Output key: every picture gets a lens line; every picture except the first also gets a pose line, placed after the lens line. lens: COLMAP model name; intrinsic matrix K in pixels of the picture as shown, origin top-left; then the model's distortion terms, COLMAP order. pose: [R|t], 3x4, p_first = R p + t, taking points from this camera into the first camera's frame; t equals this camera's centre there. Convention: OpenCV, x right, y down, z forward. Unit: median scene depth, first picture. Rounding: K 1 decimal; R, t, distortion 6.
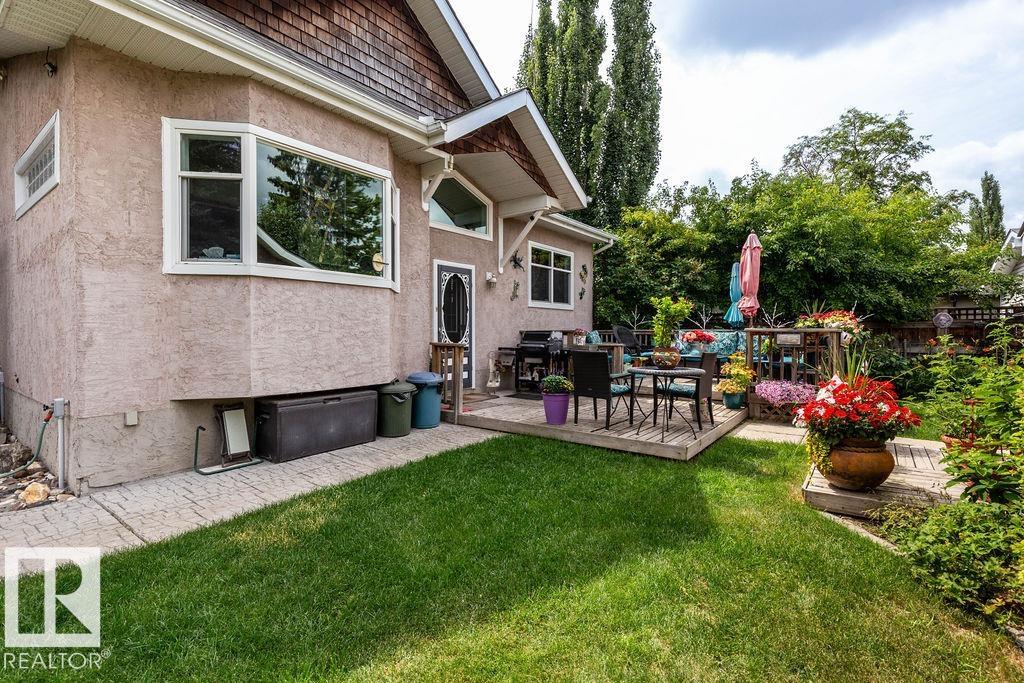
lens RADIAL K [[469.8, 0, 514.2], [0, 469.8, 333.8], [0, 0, 1]] dist [0.001574, 0.000697]
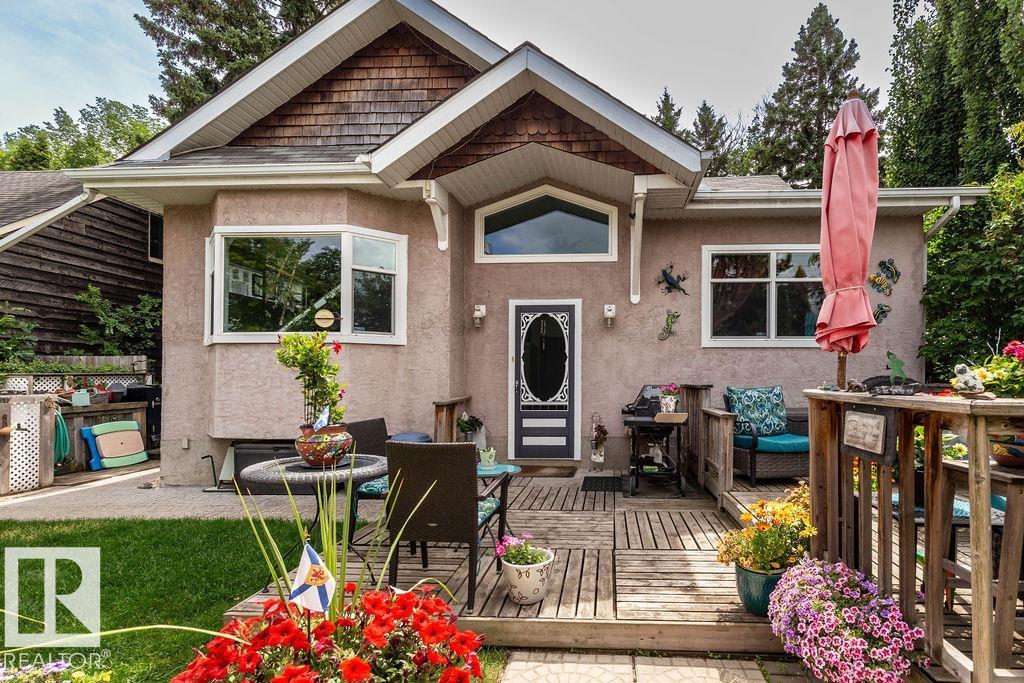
lens RADIAL K [[469.8, 0, 555.5], [0, 469.8, 371.9], [0, 0, 1]] dist [0.001574, 0.000697]
pose [[0.566121, -0.005820, -0.824301, 0.560895], [-0.003447, 0.999950, -0.009428, -0.020401], [0.824315, 0.008179, 0.566073, 0.570238]]
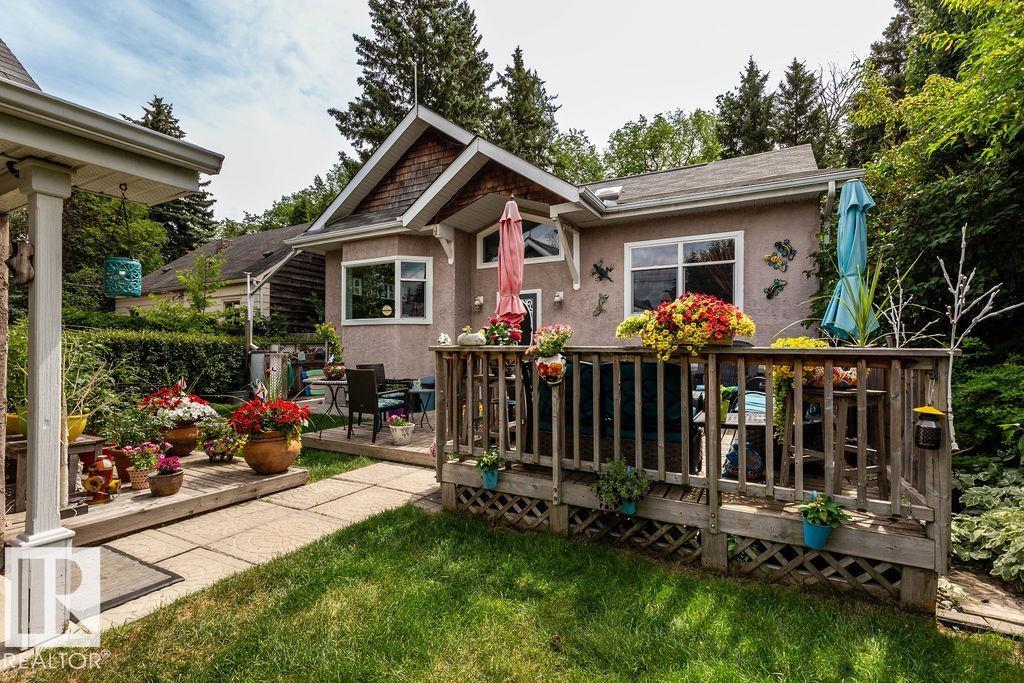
lens RADIAL K [[469.8, 0, 514.0], [0, 469.8, 344.2], [0, 0, 1]] dist [0.001574, 0.000697]
pose [[0.144636, -0.006104, -0.989466, 1.053921], [-0.004728, 0.999965, -0.006860, -0.009904], [0.989474, 0.005670, 0.144602, 0.836177]]
